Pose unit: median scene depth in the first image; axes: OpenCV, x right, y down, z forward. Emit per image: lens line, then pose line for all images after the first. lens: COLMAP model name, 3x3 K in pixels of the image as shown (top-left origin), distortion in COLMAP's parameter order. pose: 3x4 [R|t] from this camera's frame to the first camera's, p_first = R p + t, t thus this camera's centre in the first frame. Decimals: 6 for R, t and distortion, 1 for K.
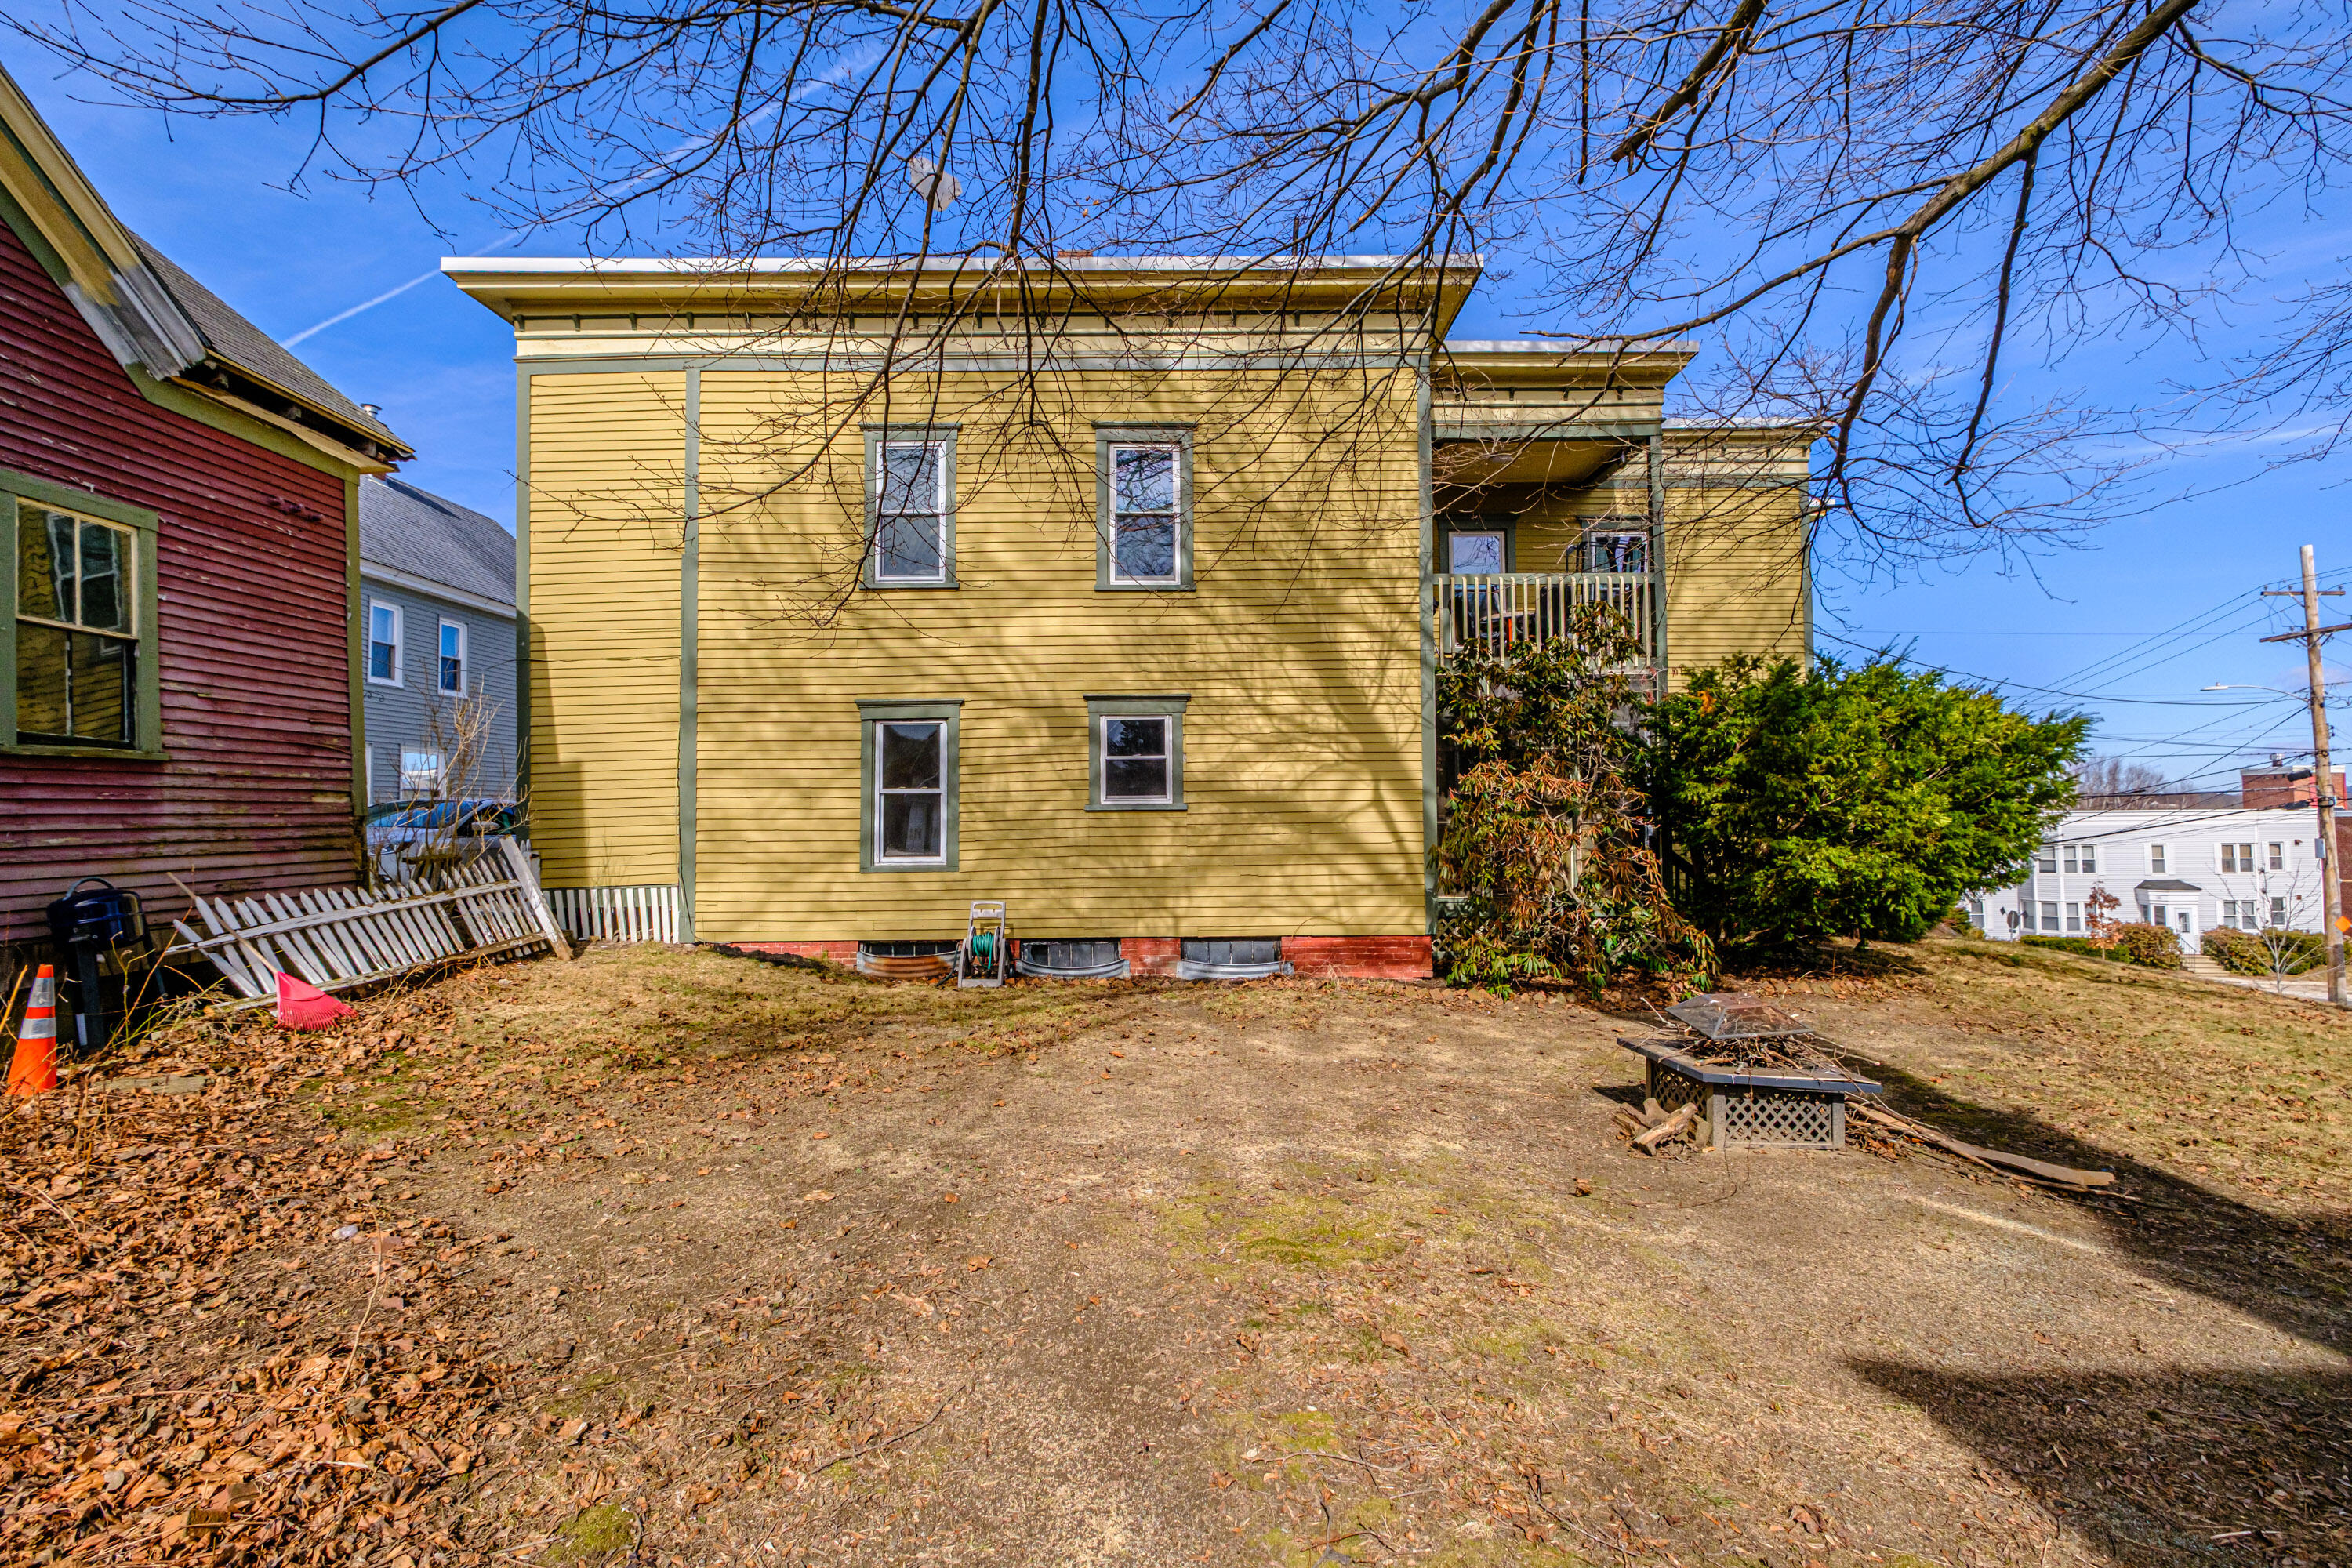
lens RADIAL K [[1016.4, 0, 1182.2], [0, 1016.4, 783.7], [0, 0, 1]] dist [-0.000224, -0.000923]
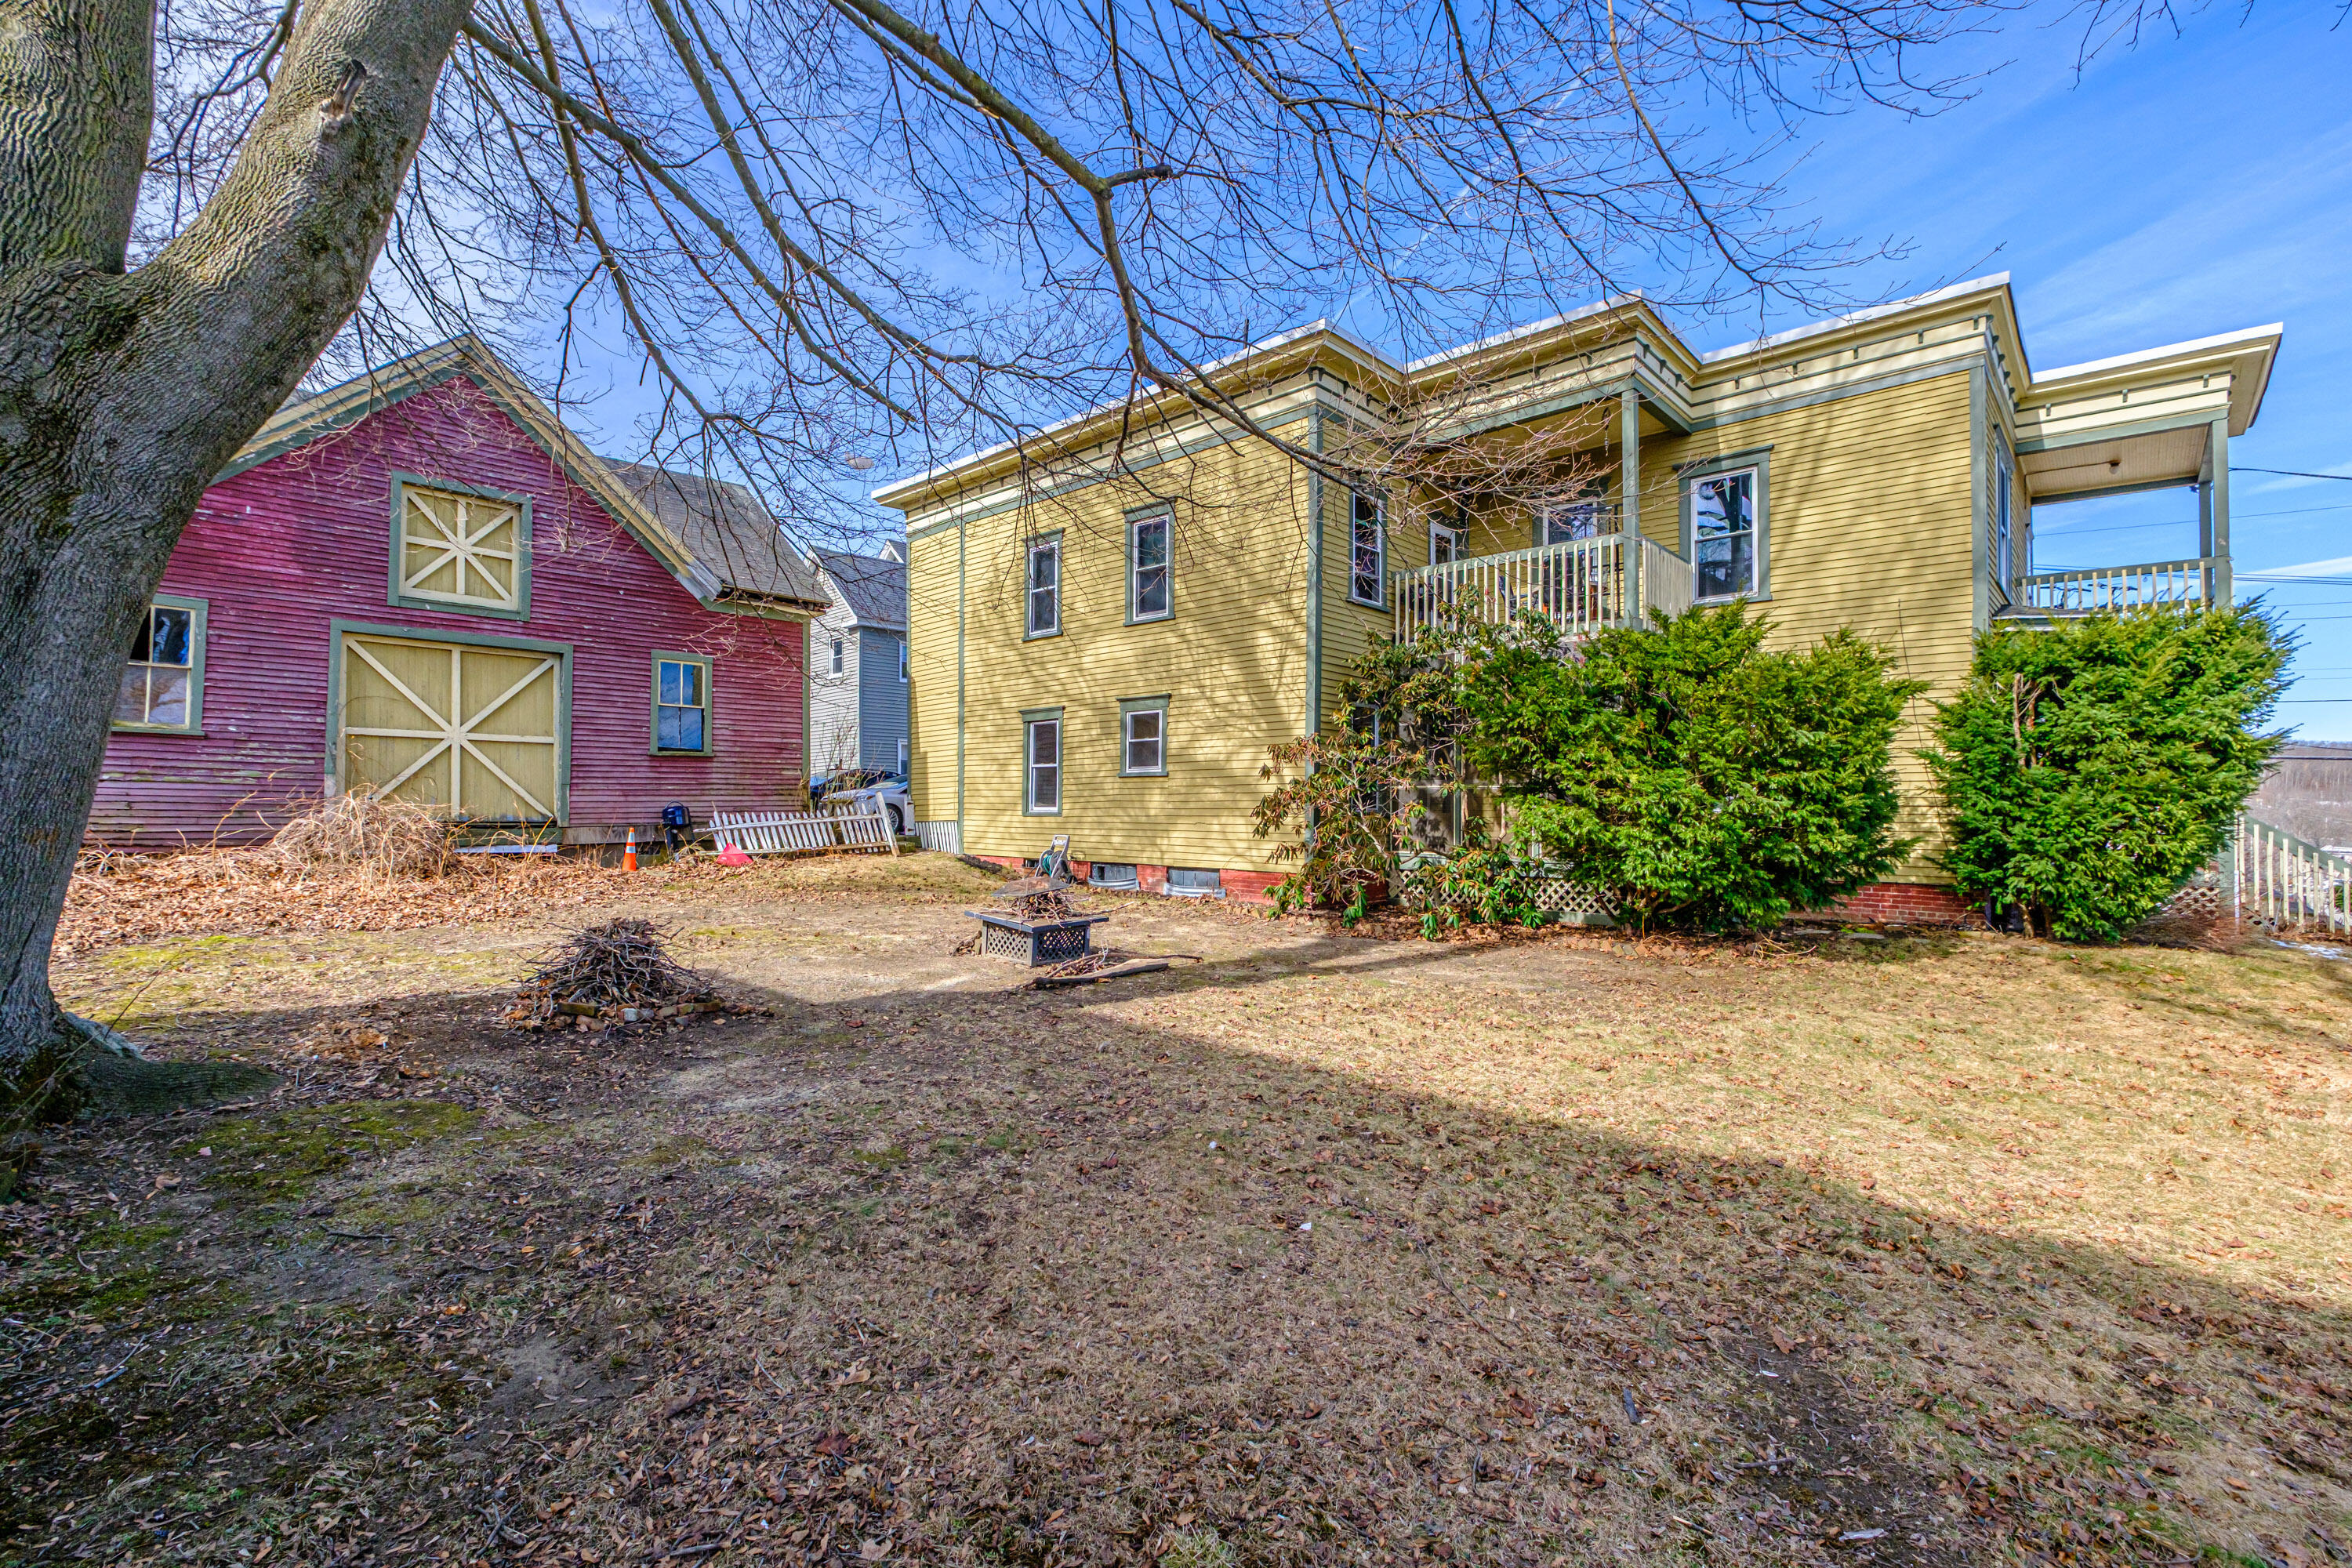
lens RADIAL K [[1016.4, 0, 1176.6], [0, 1016.4, 791.9], [0, 0, 1]] dist [-0.000224, -0.000923]
pose [[0.727076, 0.003536, -0.686548, 0.975779], [0.013721, 0.999712, 0.019680, 0.020399], [0.686420, -0.023728, 0.726818, -0.016822]]
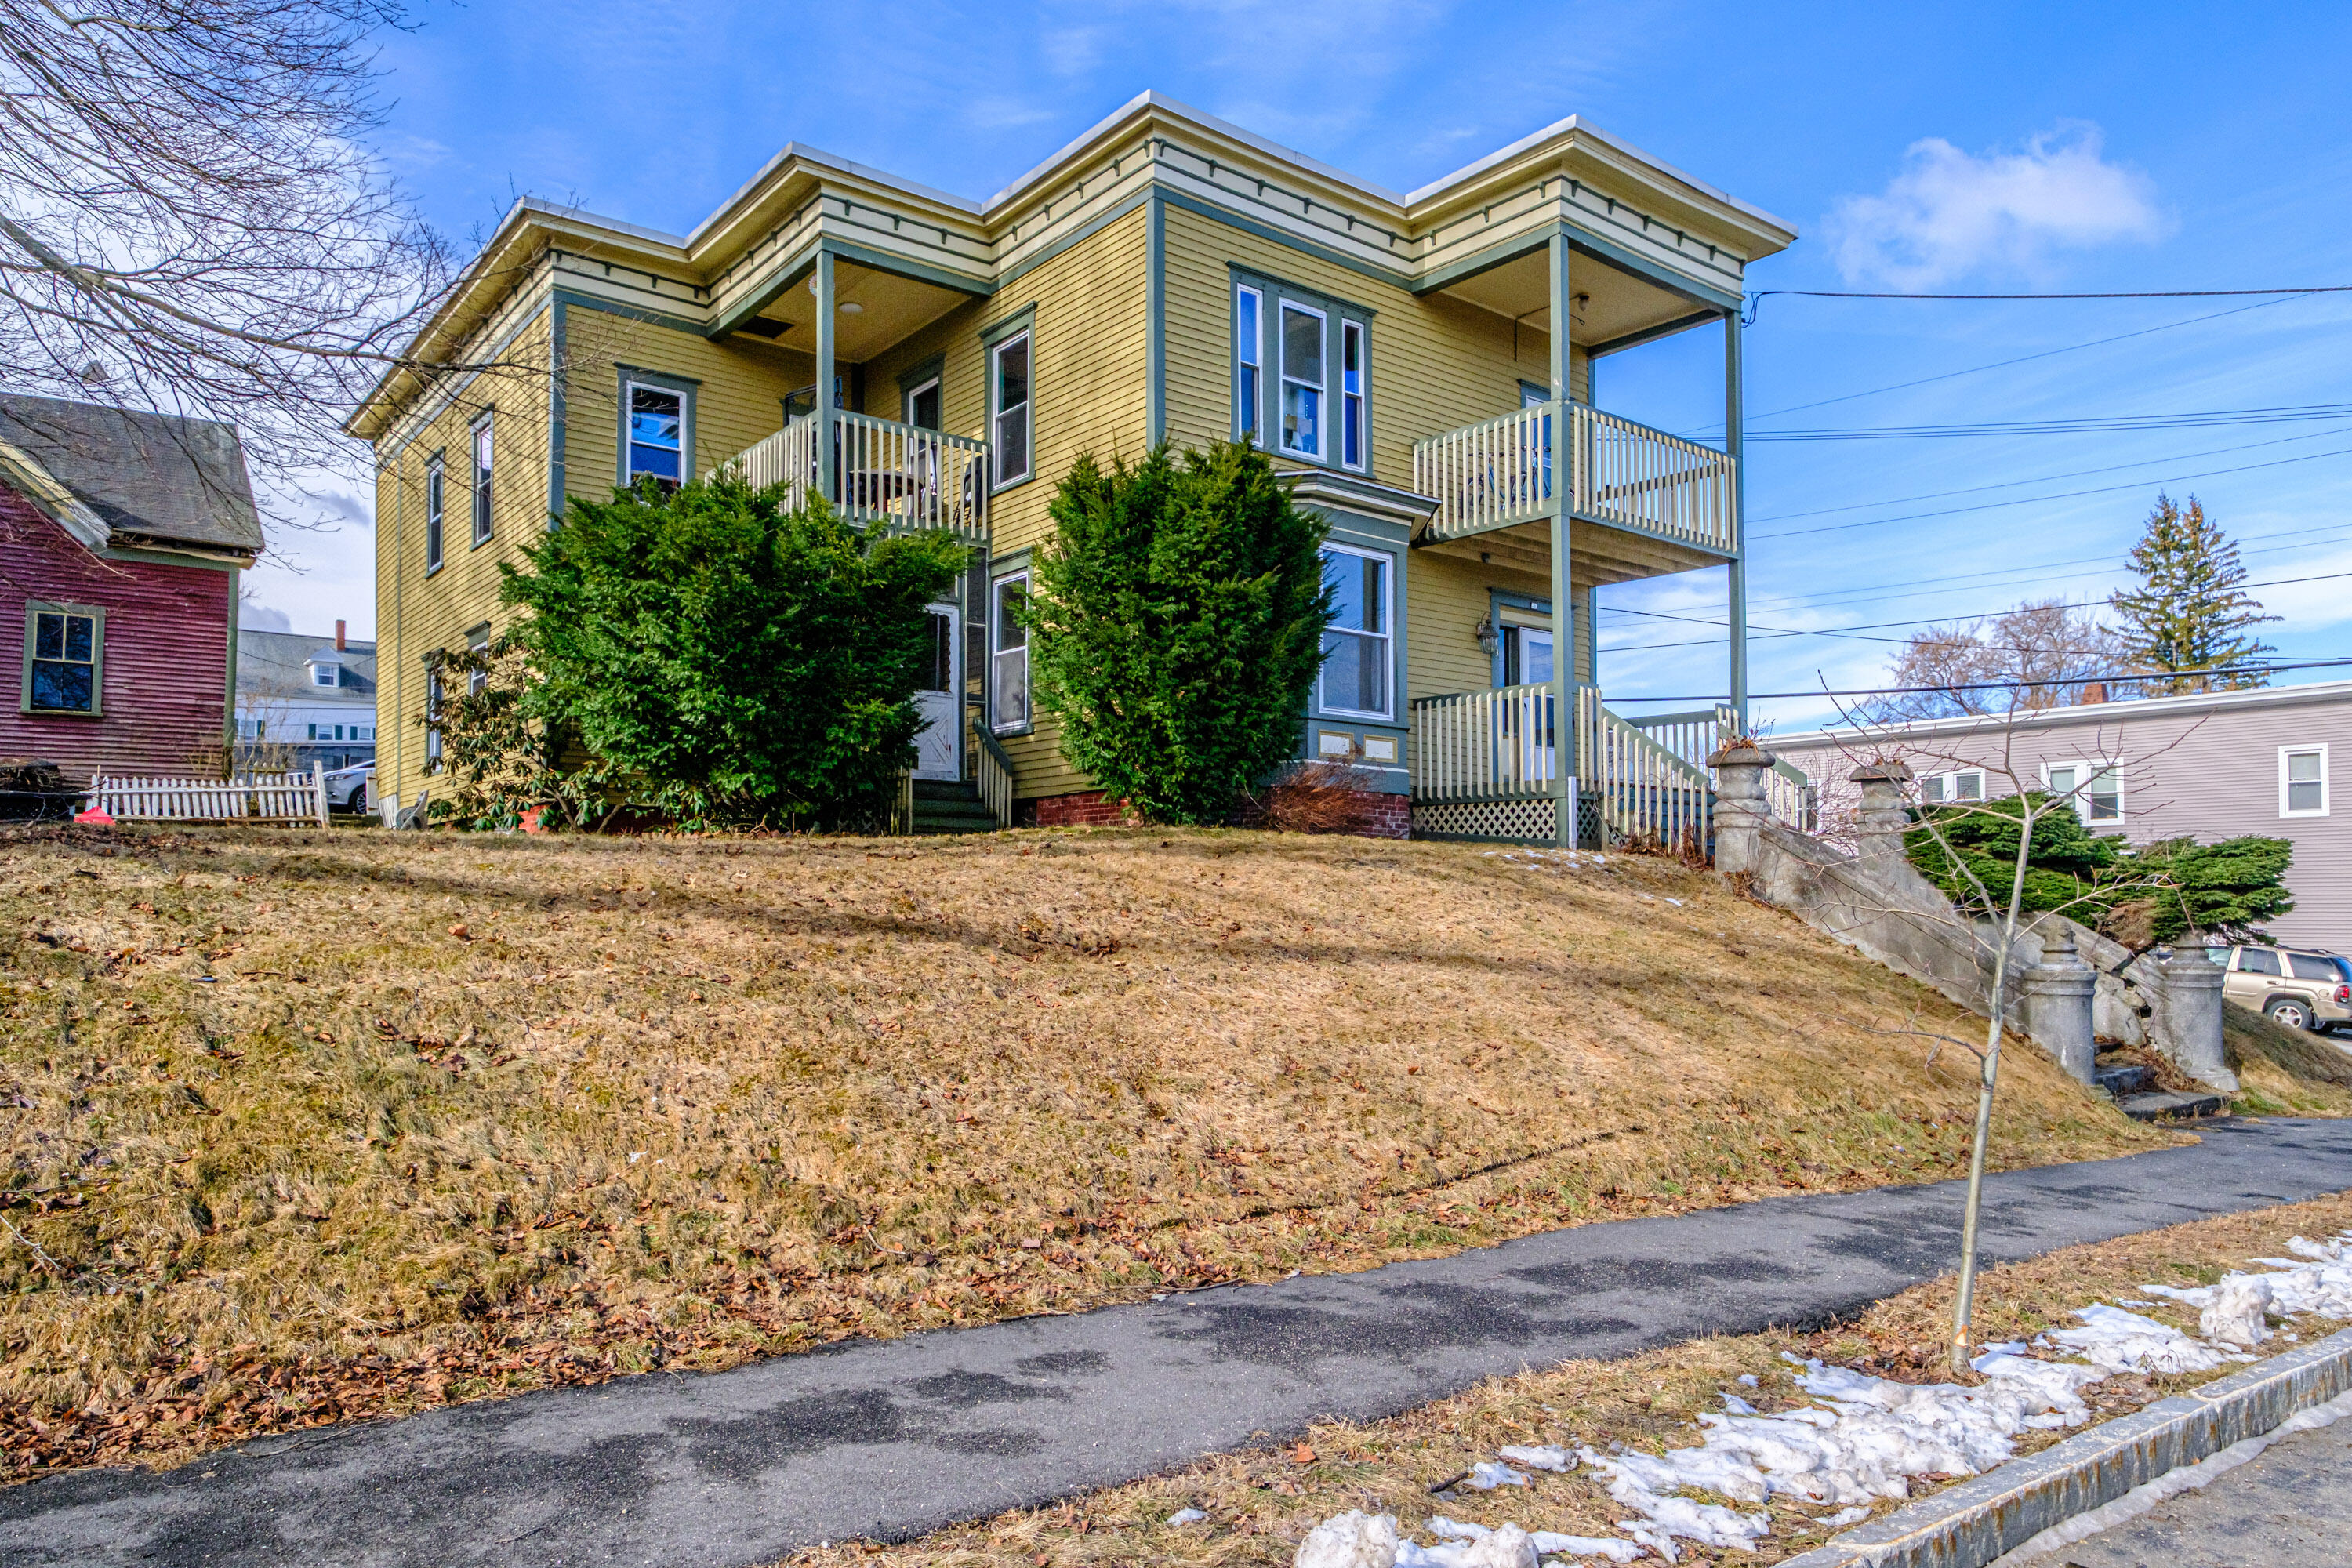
lens RADIAL K [[1542.2, 0, 1187.1], [0, 1542.2, 870.7], [0, 0, 1]] dist [0.003715, 0.002073]
pose [[0.617297, -0.011955, -0.786640, 2.040046], [0.025540, 0.999662, 0.004850, 0.234019], [0.786316, -0.023085, 0.617394, 0.491991]]
